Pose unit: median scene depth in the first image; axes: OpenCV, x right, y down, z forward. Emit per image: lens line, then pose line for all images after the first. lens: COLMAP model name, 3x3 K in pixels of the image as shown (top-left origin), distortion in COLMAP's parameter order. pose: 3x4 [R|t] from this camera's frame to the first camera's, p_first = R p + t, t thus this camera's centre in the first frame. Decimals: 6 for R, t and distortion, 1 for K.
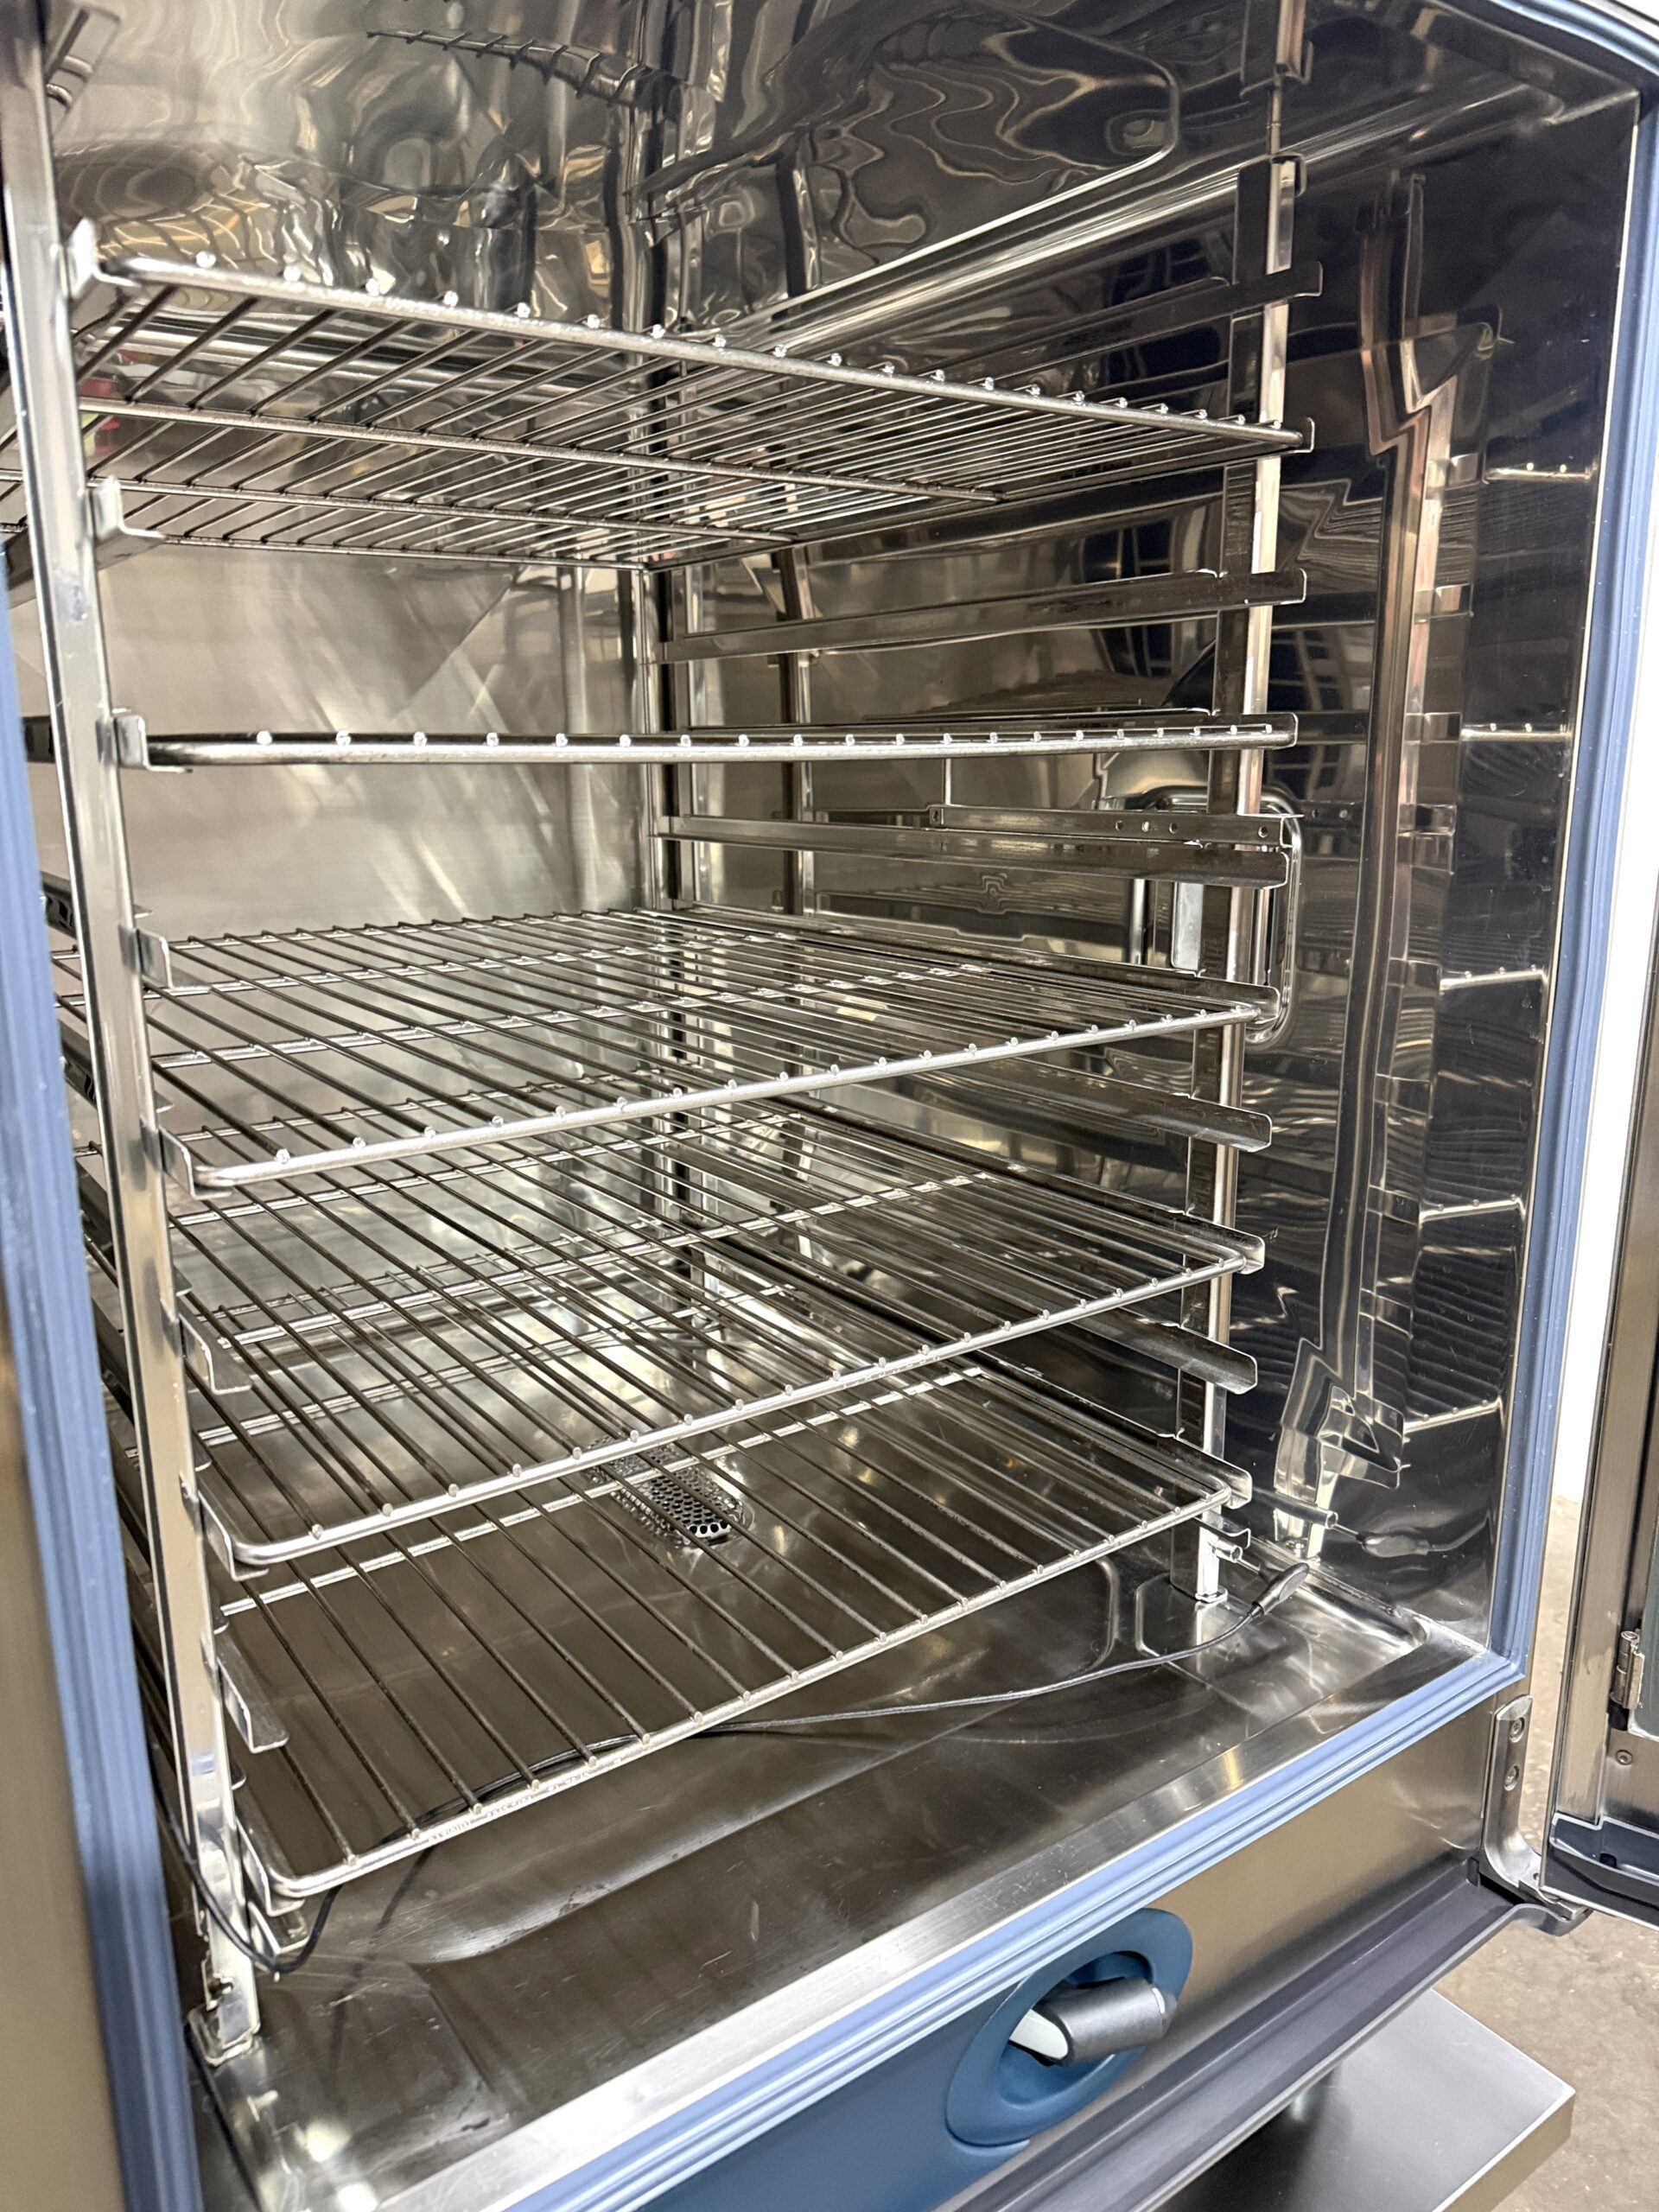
lens RADIAL K [[1572.7, 0, 827.3], [0, 1572.7, 1110.4], [0, 0, 1]] dist [0.012872, -0.010350]
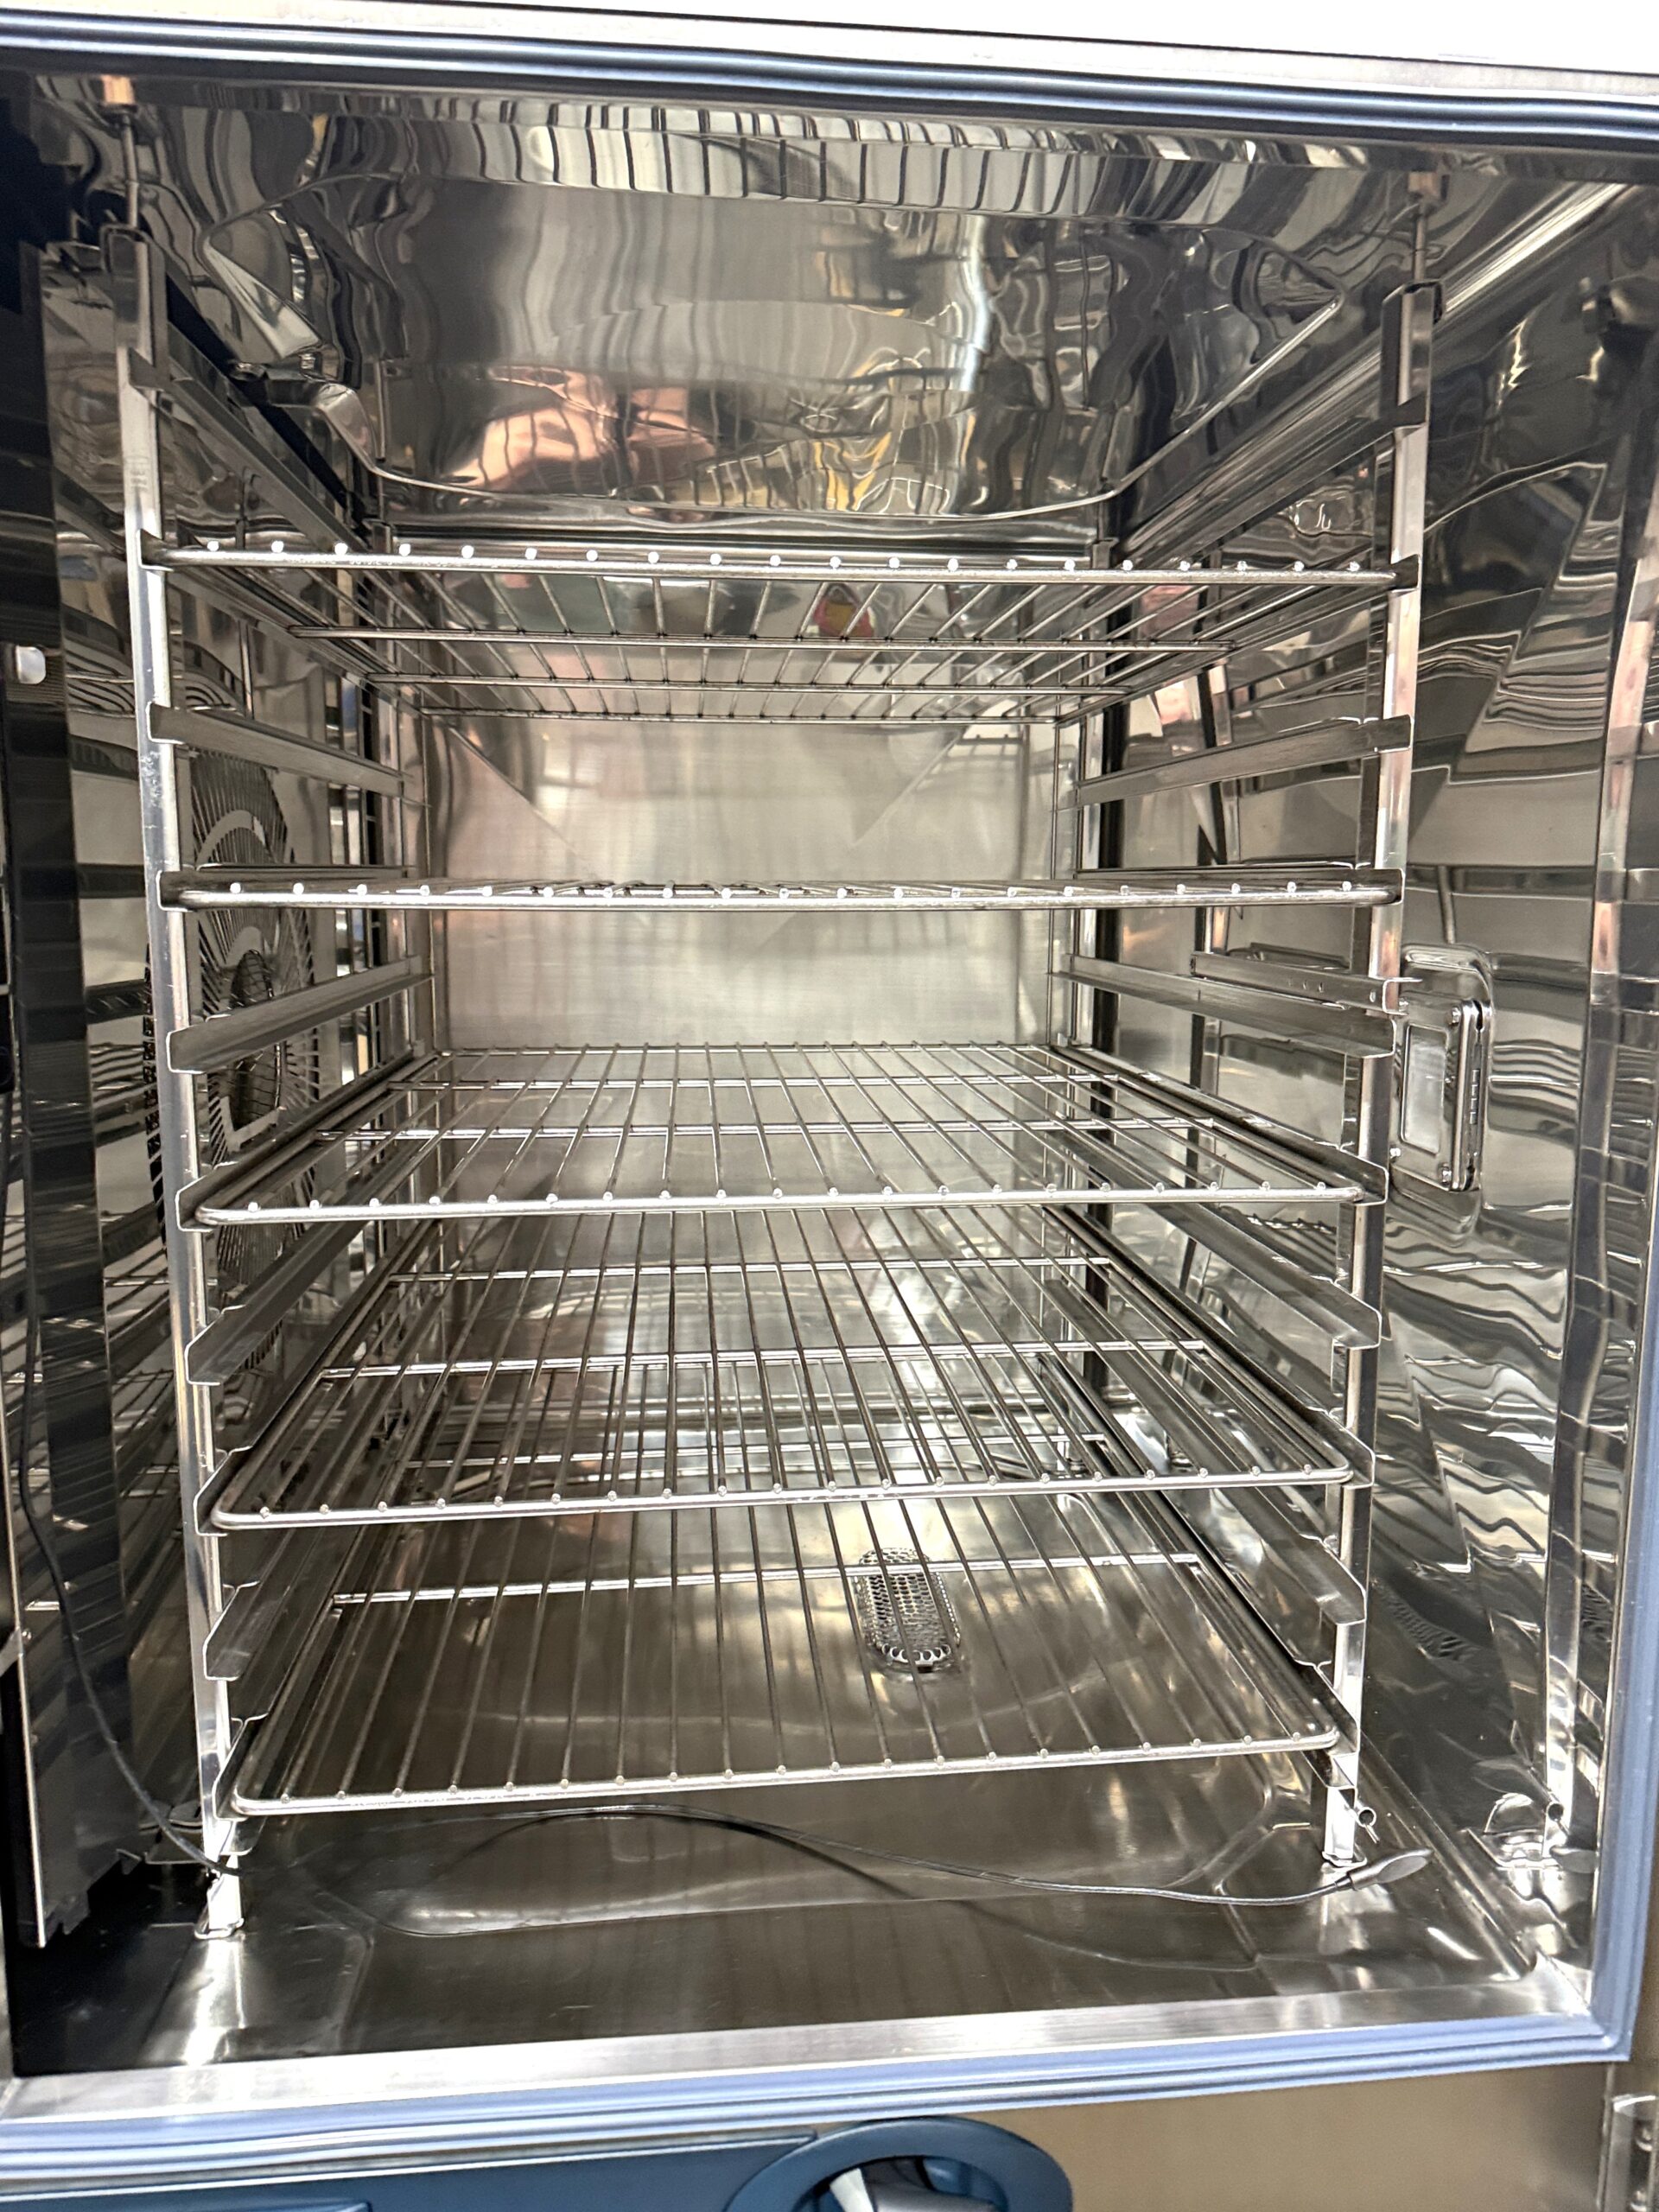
lens RADIAL K [[1572.7, 0, 825.8], [0, 1572.7, 1103.4], [0, 0, 1]] dist [0.012872, -0.010350]
pose [[0.864429, 0.082085, -0.496008, 0.434567], [-0.127316, 0.990164, -0.058019, -0.020680], [0.486367, 0.113304, 0.866377, 0.062175]]
